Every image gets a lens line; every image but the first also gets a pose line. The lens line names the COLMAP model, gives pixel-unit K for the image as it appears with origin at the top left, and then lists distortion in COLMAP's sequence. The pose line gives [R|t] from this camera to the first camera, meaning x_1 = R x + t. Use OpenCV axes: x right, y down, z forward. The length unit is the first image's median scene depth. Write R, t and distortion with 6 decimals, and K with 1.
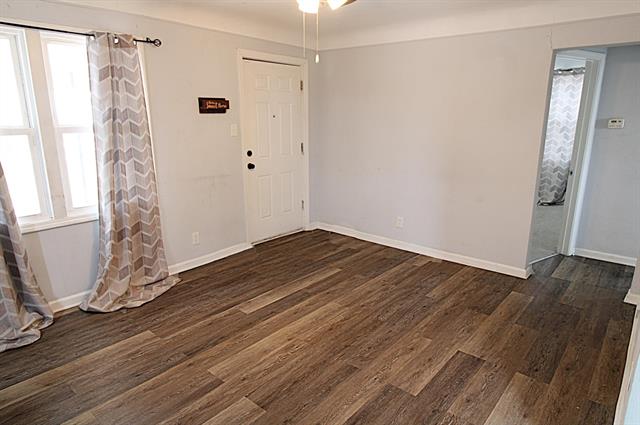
lens RADIAL K [[405.6, 0, 320.2], [0, 405.6, 213.6], [0, 0, 1]] dist [0.004822, -0.004639]
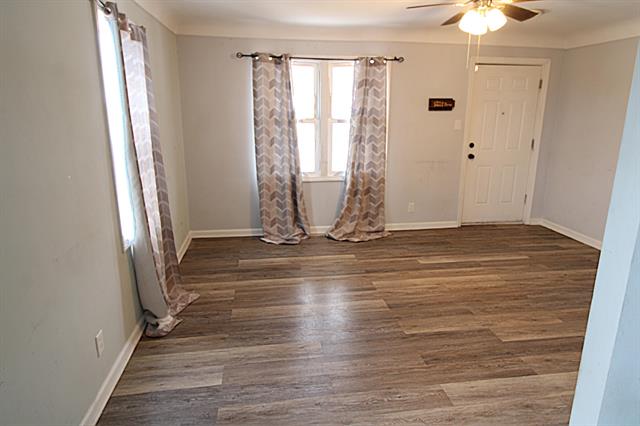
lens RADIAL K [[405.6, 0, 320.0], [0, 405.6, 212.4], [0, 0, 1]] dist [0.004822, -0.004639]
pose [[0.751238, 0.158771, -0.640650, 0.370084], [-0.159105, 0.985575, 0.057684, 0.057574], [0.640567, 0.058596, 0.765663, -0.211025]]
